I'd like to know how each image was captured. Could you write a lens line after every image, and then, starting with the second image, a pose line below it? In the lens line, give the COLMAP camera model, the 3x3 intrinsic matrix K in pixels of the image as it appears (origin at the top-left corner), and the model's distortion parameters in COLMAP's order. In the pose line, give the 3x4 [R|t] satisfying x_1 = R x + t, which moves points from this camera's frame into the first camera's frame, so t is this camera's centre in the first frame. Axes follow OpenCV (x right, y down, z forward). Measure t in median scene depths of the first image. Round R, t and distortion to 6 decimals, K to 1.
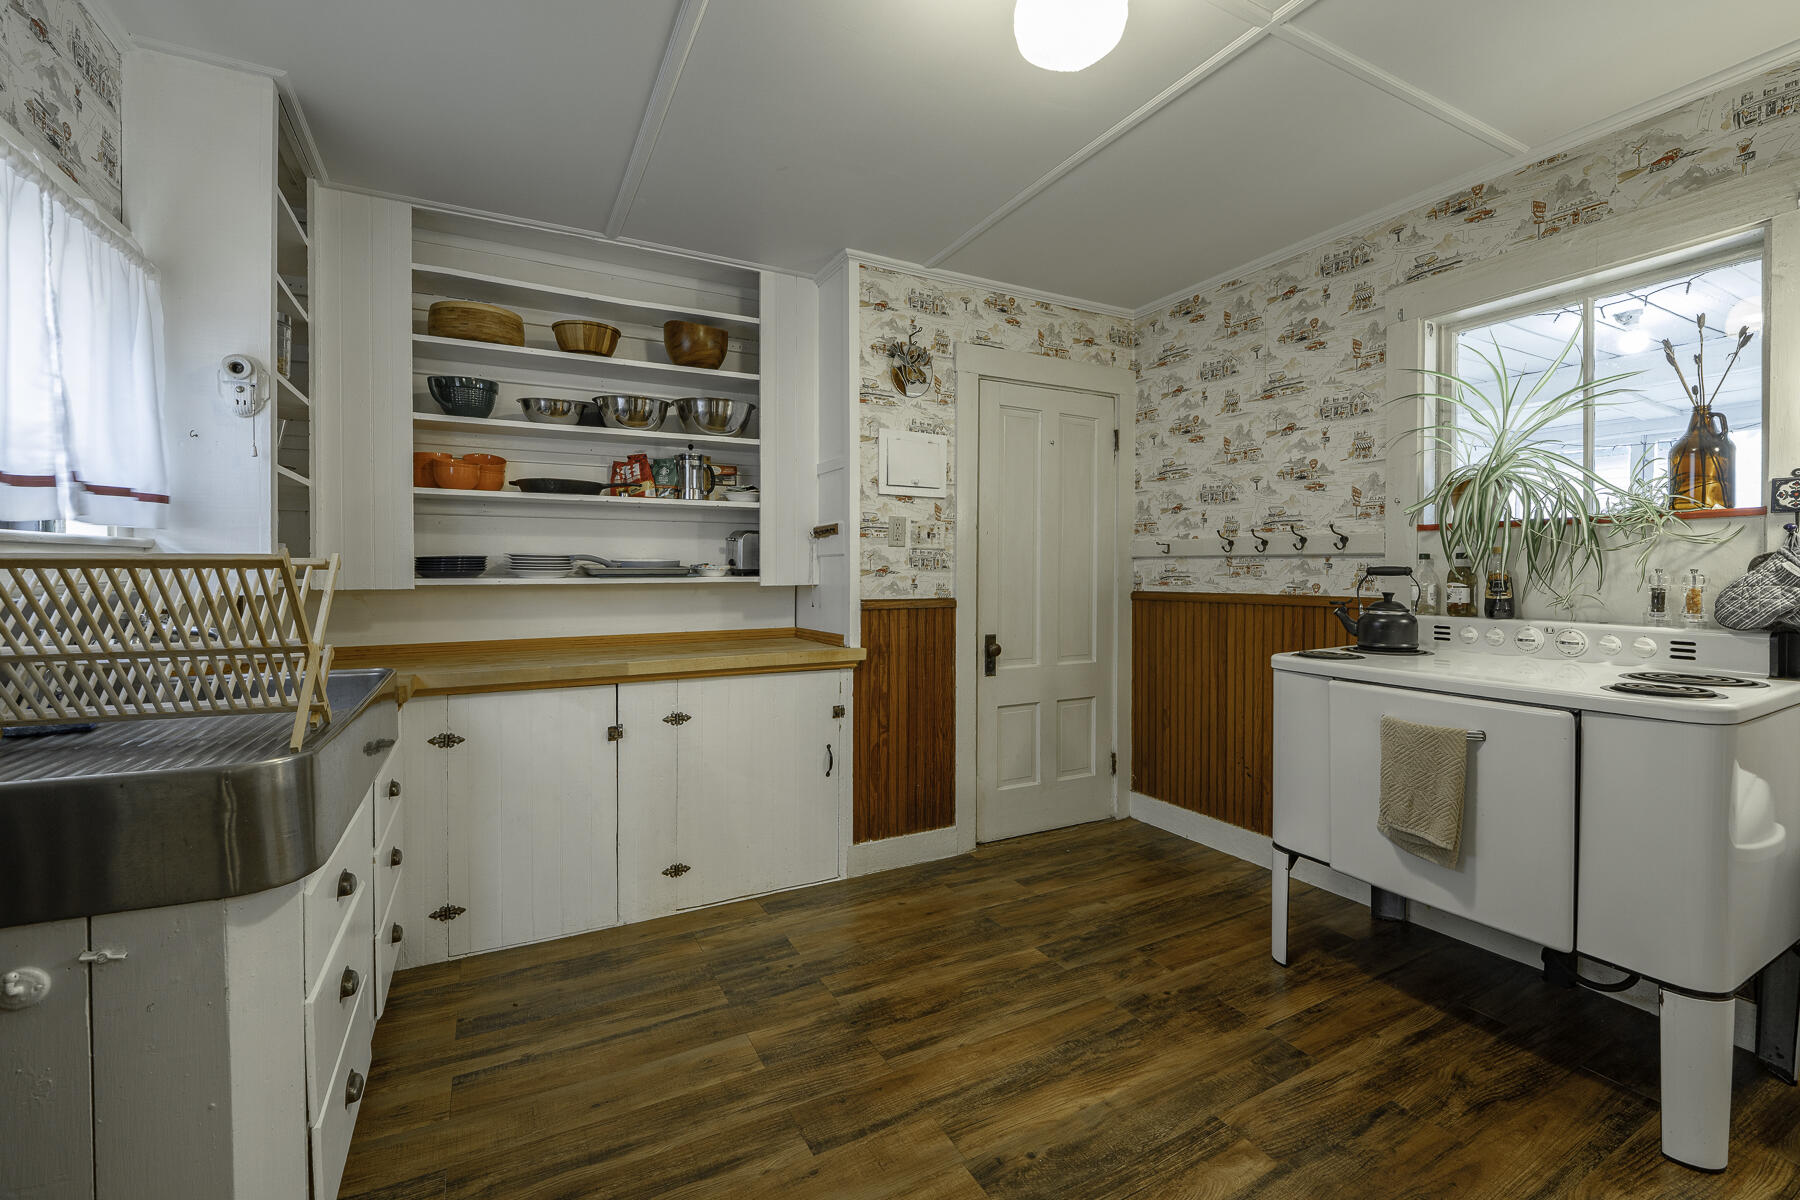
lens RADIAL K [[748.9, 0, 889.5], [0, 748.9, 580.9], [0, 0, 1]] dist [-0.000469, -0.000146]
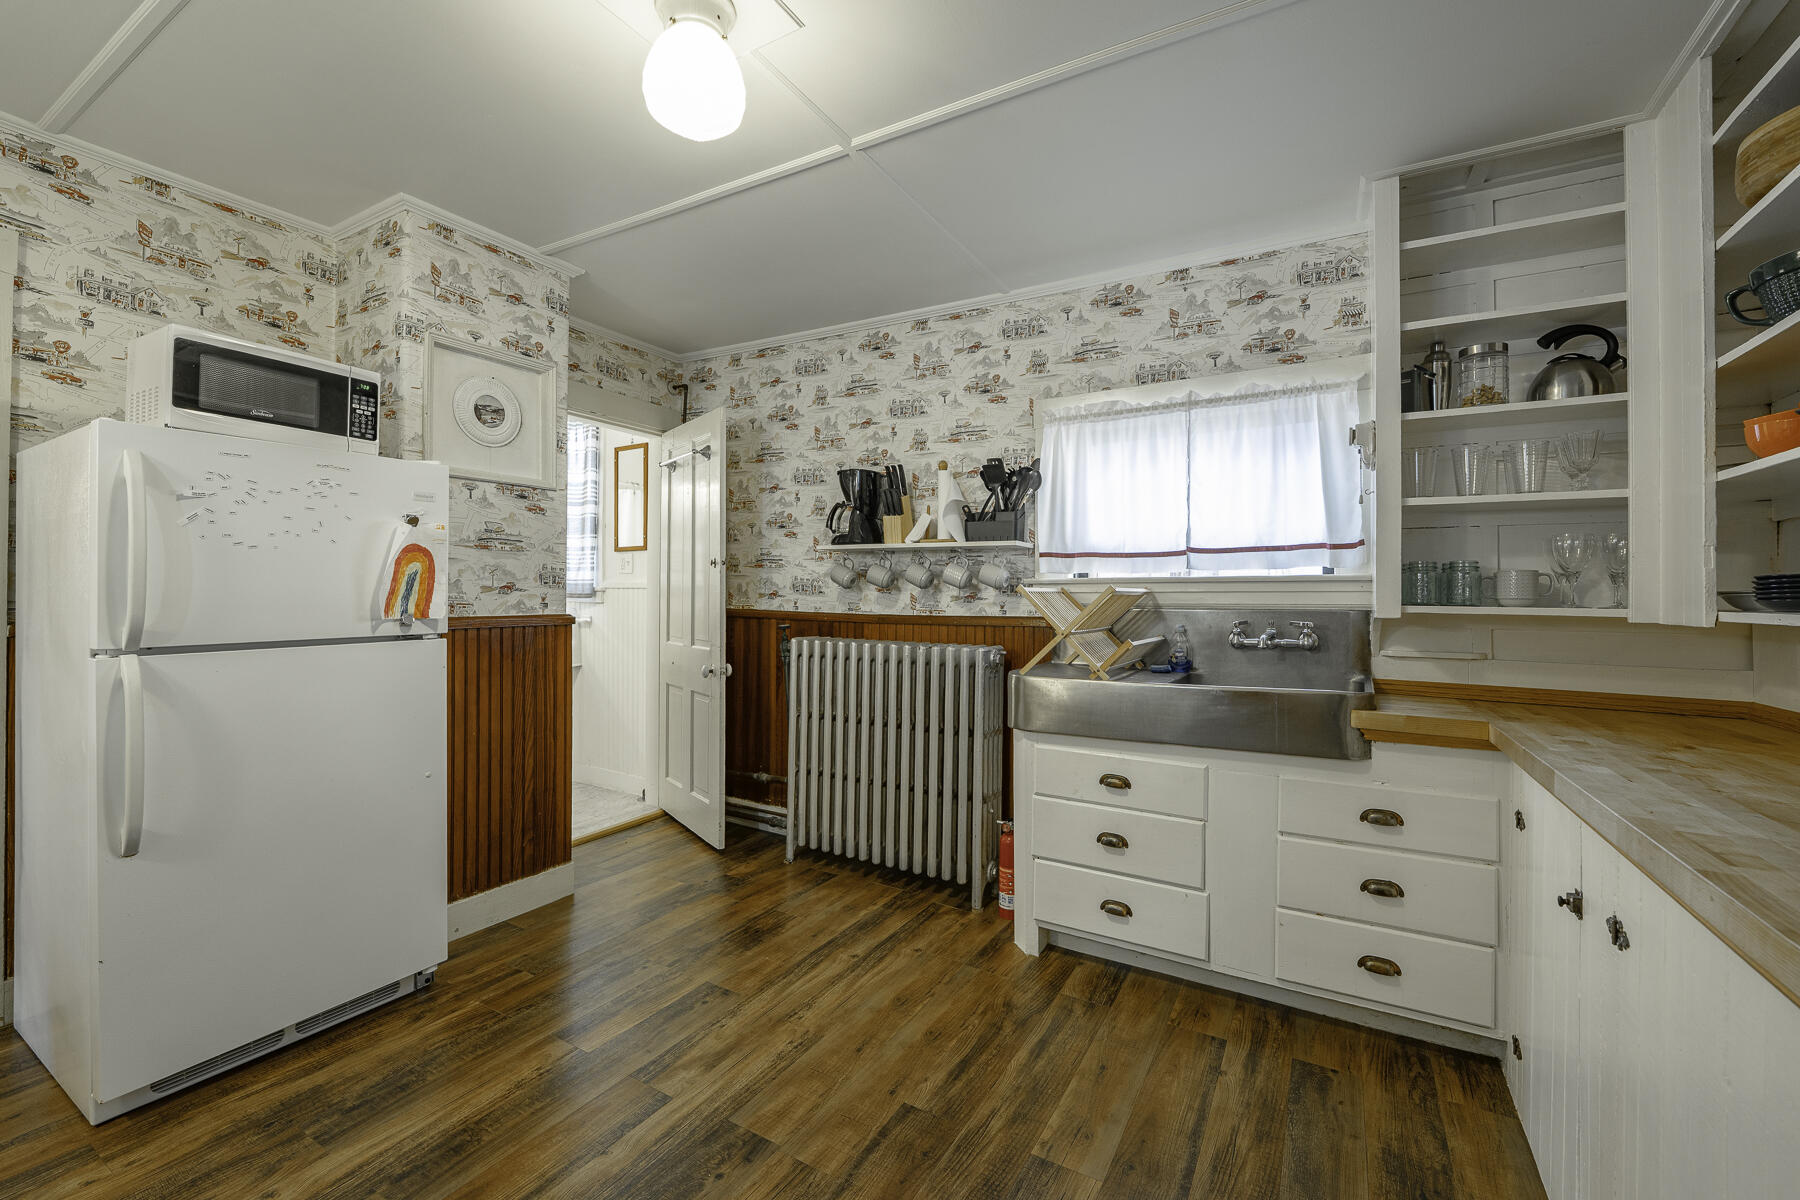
lens RADIAL K [[726.7, 0, 892.8], [0, 726.7, 600.2], [0, 0, 1]] dist [-0.008620, -0.000468]
pose [[-0.844127, -0.006528, -0.536103, 0.283034], [-0.016626, 0.999764, 0.014004, -0.008456], [0.535885, 0.020735, -0.844037, 1.055929]]
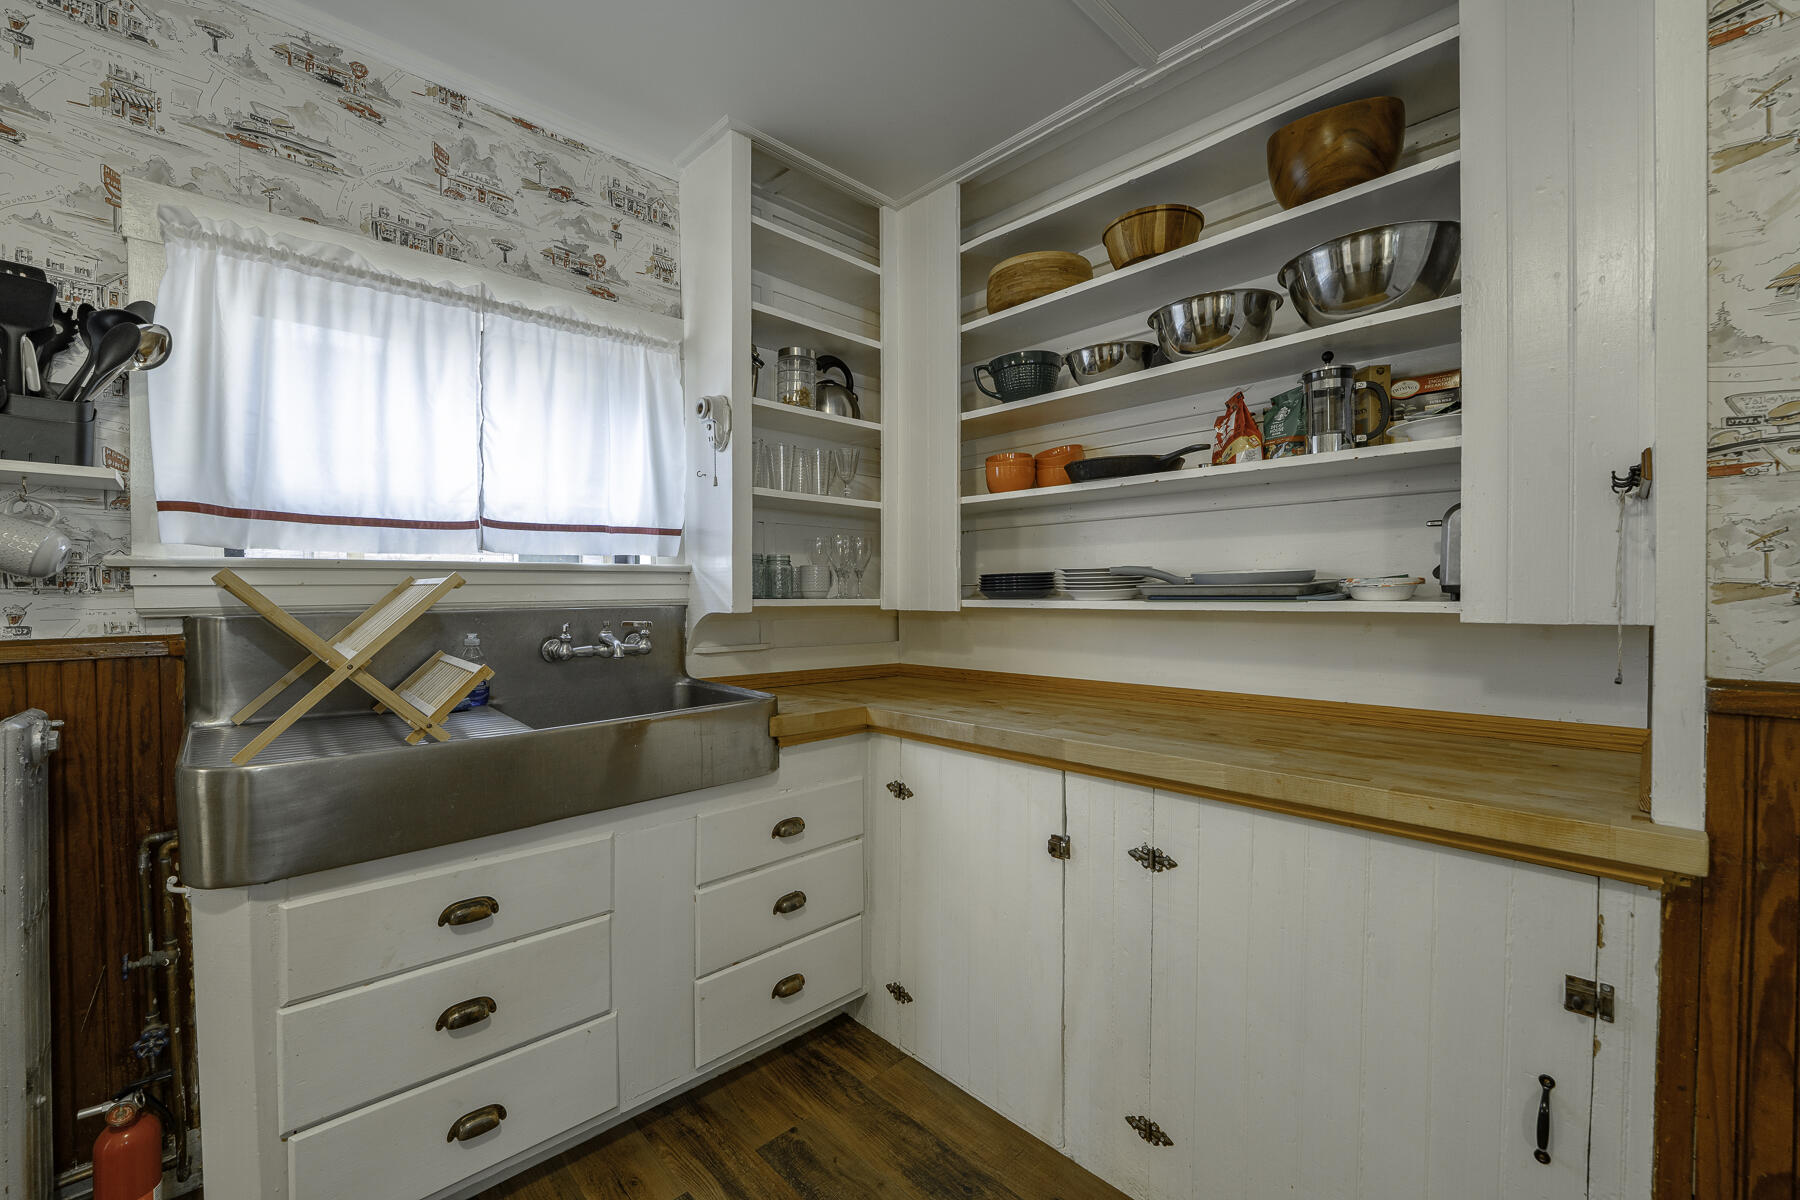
lens RADIAL K [[733.7, 0, 912.4], [0, 733.7, 601.9], [0, 0, 1]] dist [-0.008440, -0.000735]
pose [[0.280874, 0.012110, -0.959668, 0.175634], [-0.010975, 0.999896, 0.009405, -0.007158], [0.959682, 0.007891, 0.280978, 0.663800]]
